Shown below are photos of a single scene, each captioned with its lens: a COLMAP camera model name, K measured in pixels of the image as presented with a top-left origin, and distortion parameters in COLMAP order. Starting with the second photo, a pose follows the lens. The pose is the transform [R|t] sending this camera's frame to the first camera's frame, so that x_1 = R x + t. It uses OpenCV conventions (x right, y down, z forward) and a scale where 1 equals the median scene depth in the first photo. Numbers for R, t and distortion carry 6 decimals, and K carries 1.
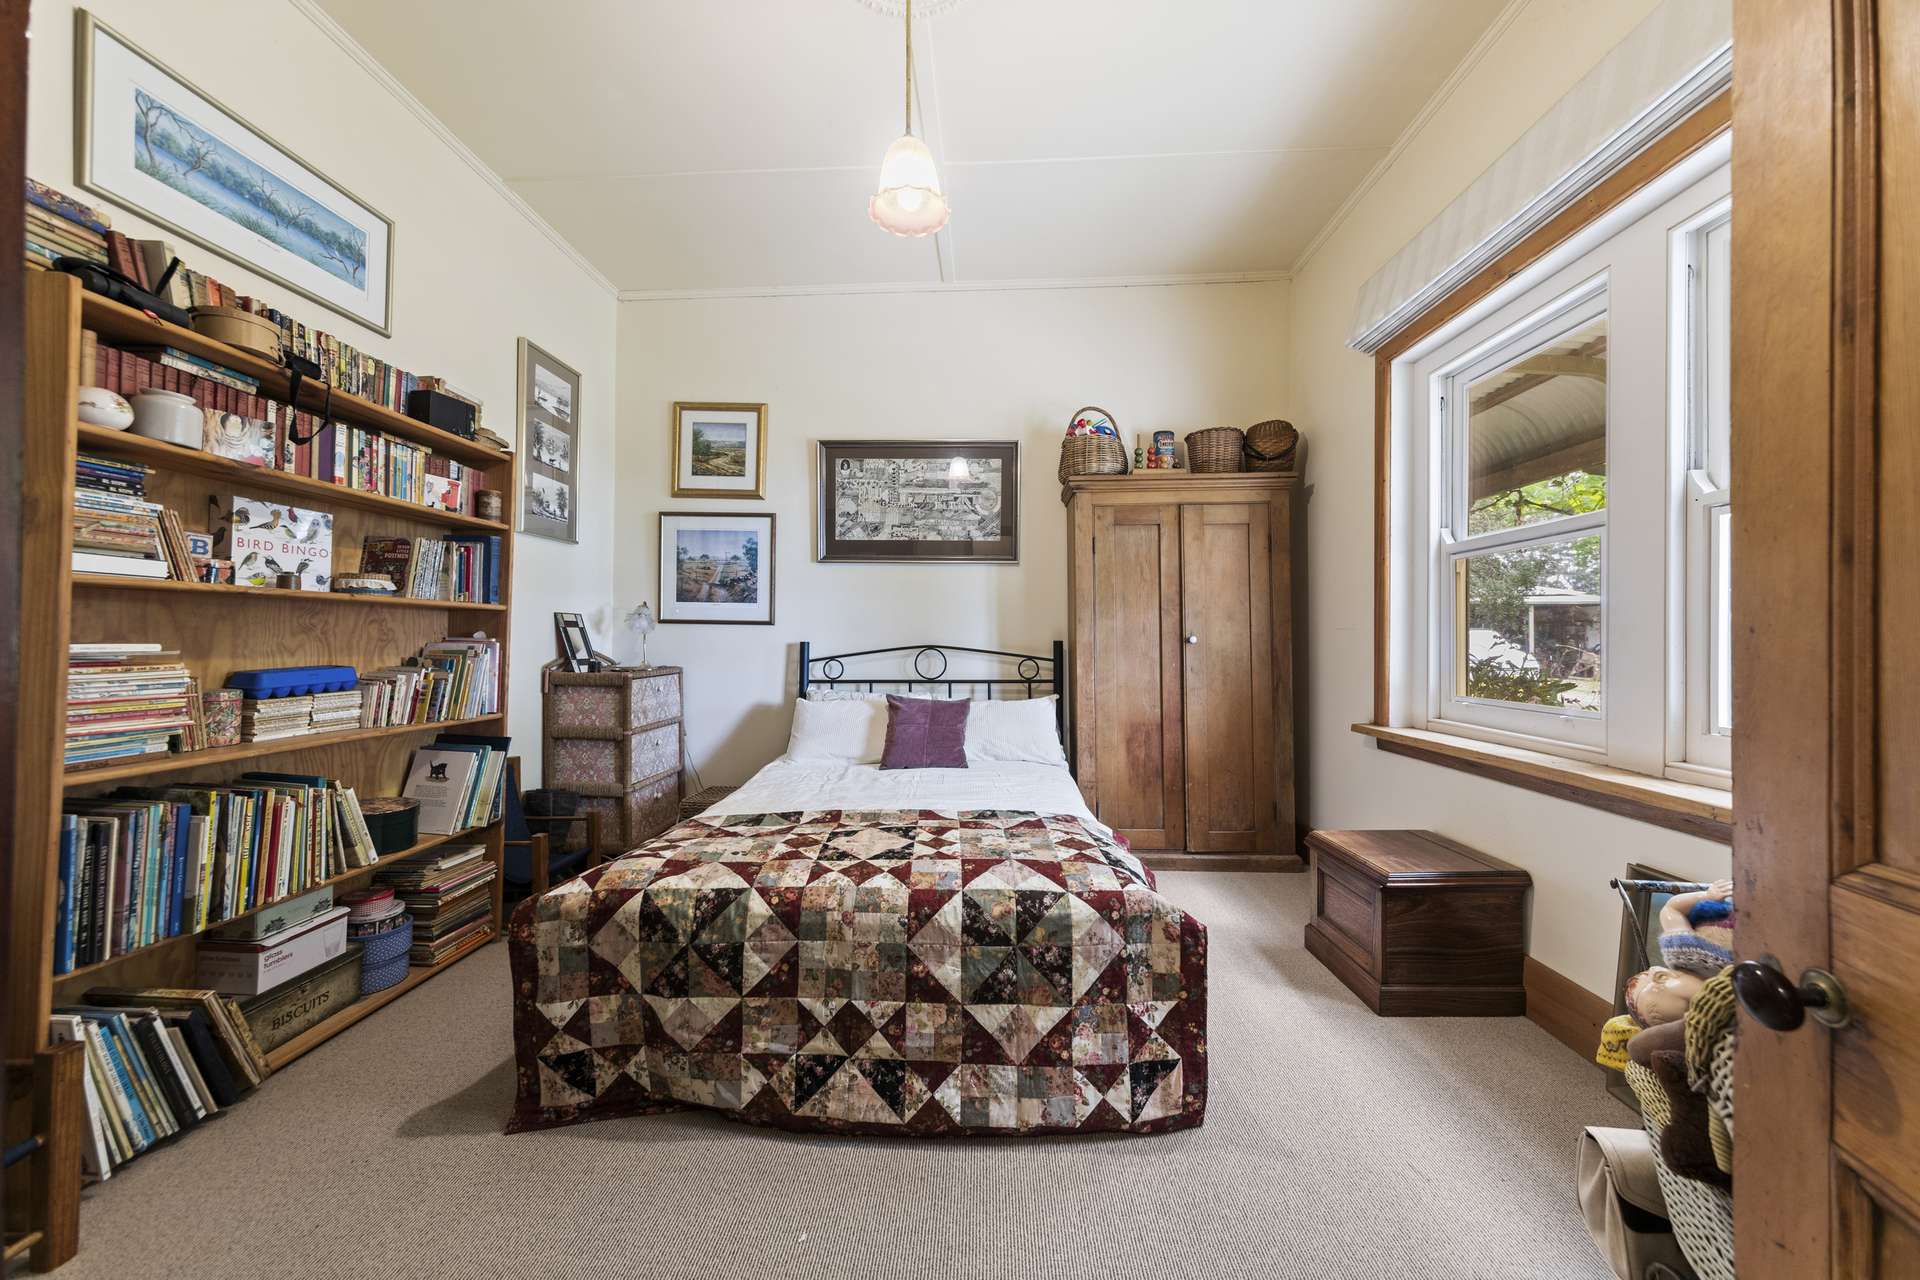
lens RADIAL K [[682.1, 0, 976.2], [0, 682.1, 630.8], [0, 0, 1]] dist [-0.012792, 0.005844]
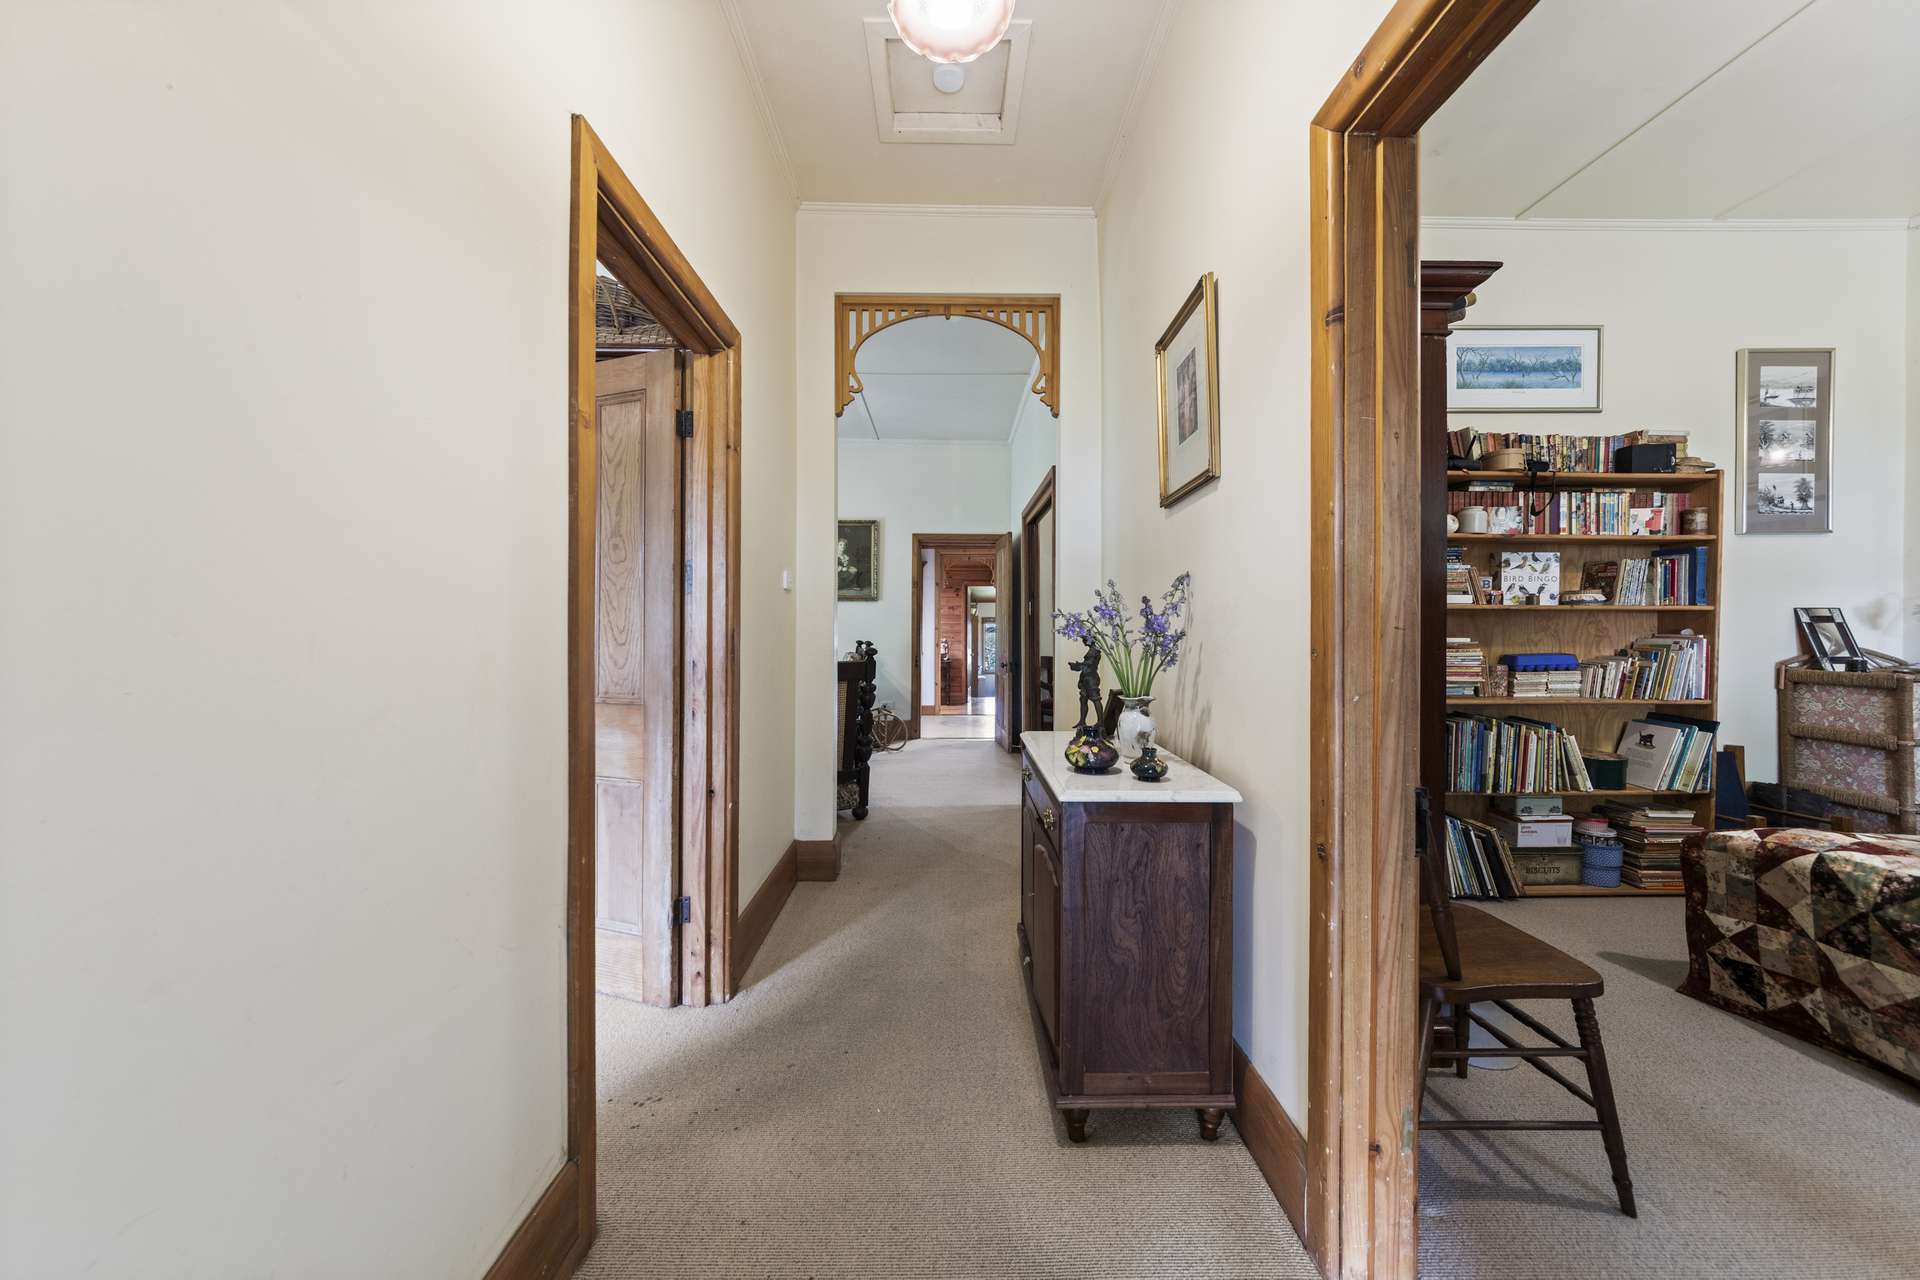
lens RADIAL K [[682.1, 0, 940.2], [0, 682.1, 635.7], [0, 0, 1]] dist [-0.012792, 0.005844]
pose [[0.043142, 0.000102, -0.999069, 0.512536], [0.012787, 0.999918, 0.000655, -0.006414], [0.998987, -0.012803, 0.043137, -0.458005]]
